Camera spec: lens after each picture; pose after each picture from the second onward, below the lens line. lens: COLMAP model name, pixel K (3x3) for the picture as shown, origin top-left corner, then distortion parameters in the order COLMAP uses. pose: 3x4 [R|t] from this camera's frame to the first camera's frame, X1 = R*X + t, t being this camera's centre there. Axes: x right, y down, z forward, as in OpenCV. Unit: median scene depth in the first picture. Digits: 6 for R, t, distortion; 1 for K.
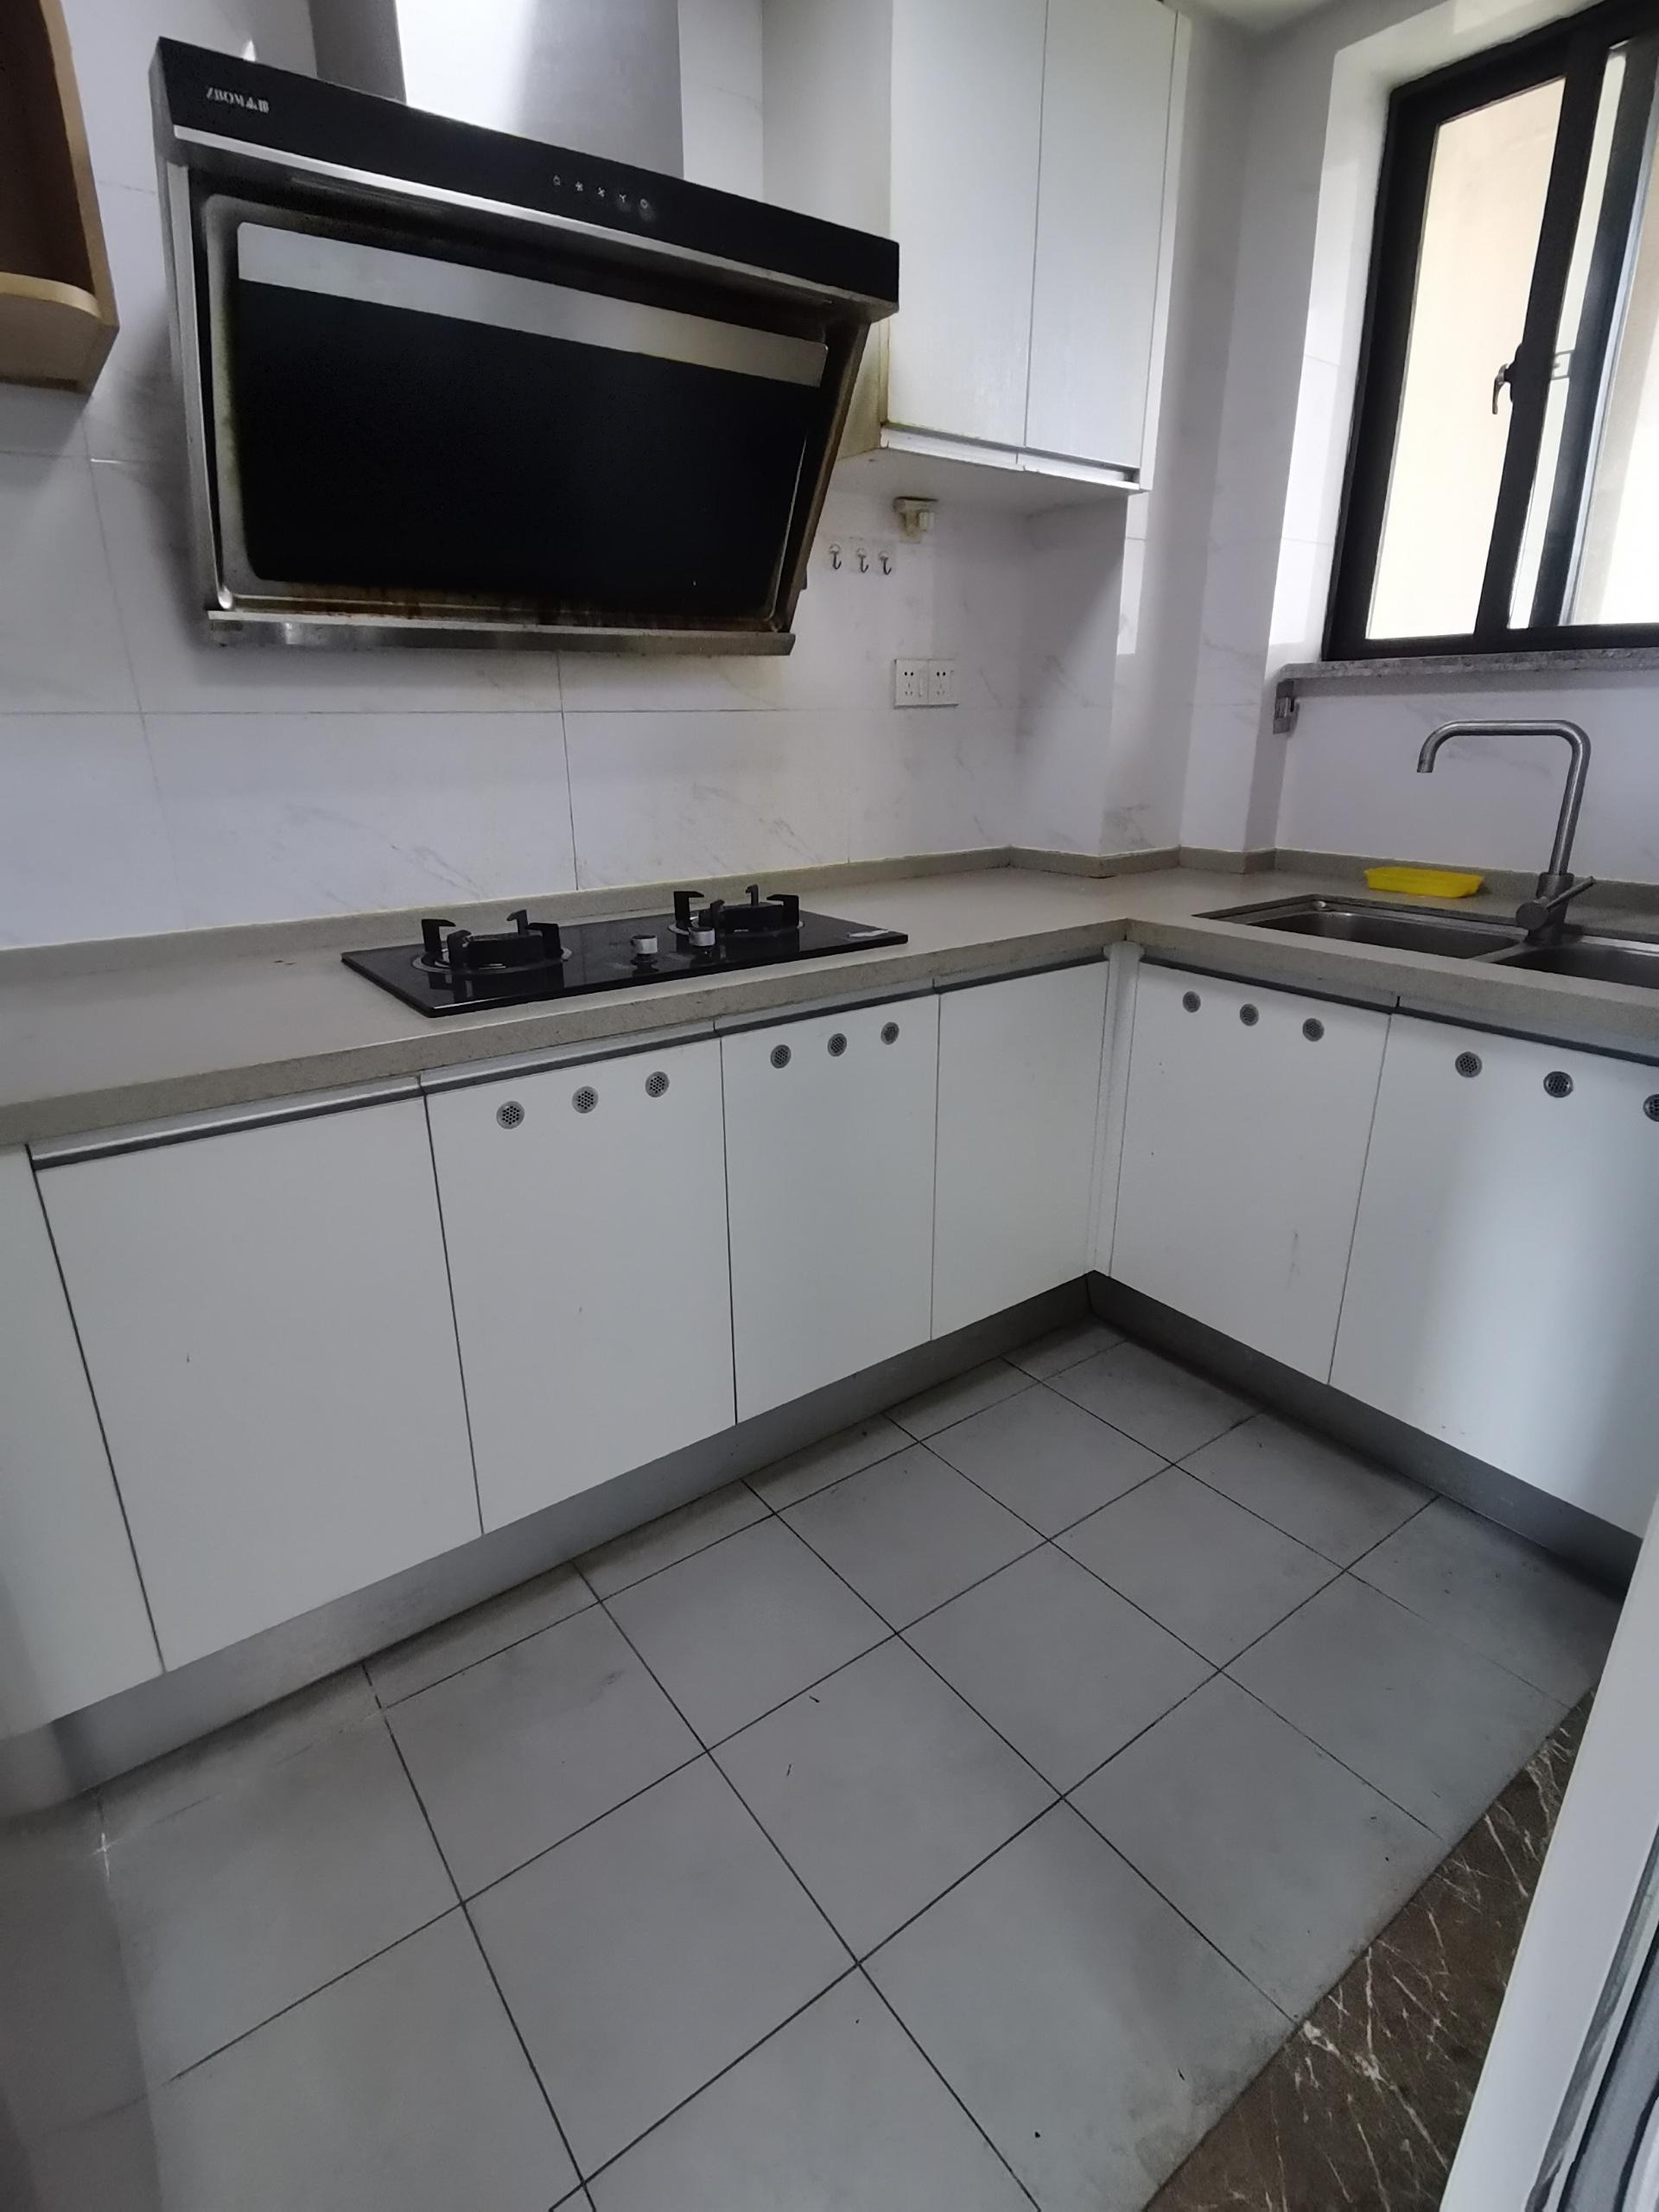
lens RADIAL K [[1109.8, 0, 829.5], [0, 1109.8, 1106.0], [0, 0, 1]] dist [0.002952, 0.000101]
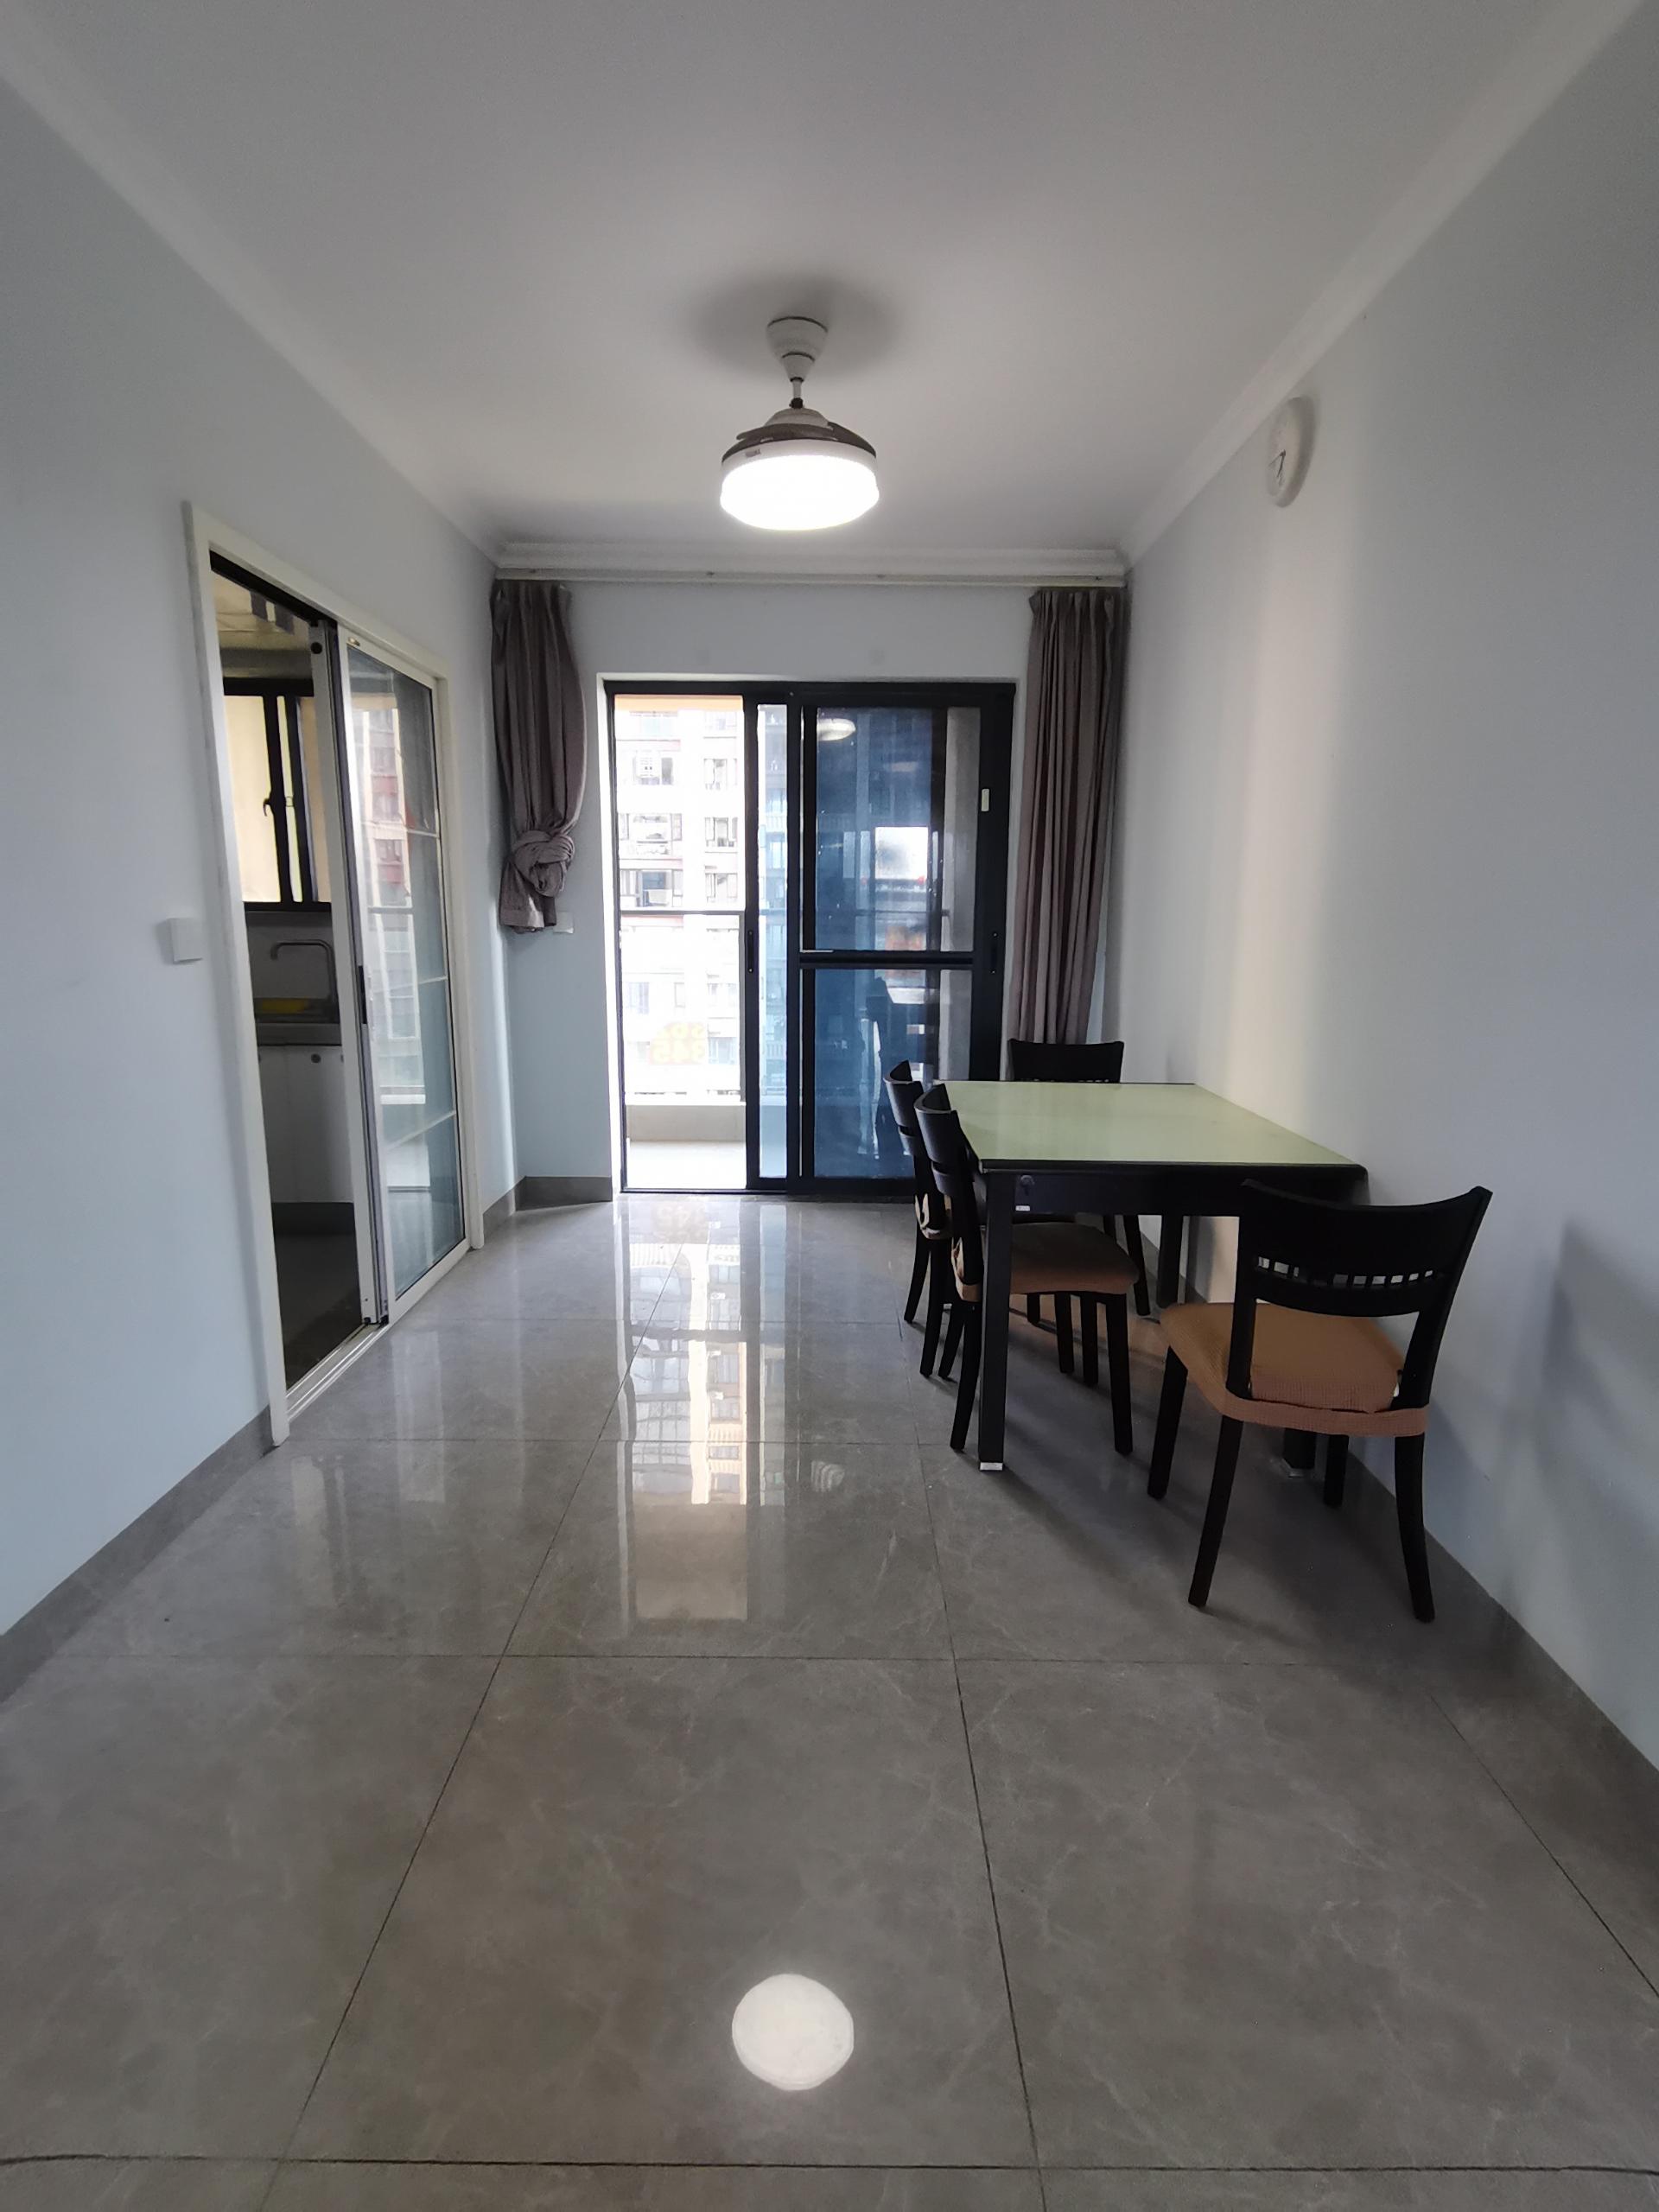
lens RADIAL K [[1109.8, 0, 829.5], [0, 1109.8, 1106.0], [0, 0, 1]] dist [0.002952, 0.000101]
pose [[0.594183, -0.133424, 0.793186, -0.682692], [0.262664, 0.964268, -0.034562, 0.394780], [-0.760233, 0.228878, 0.607998, -1.269560]]
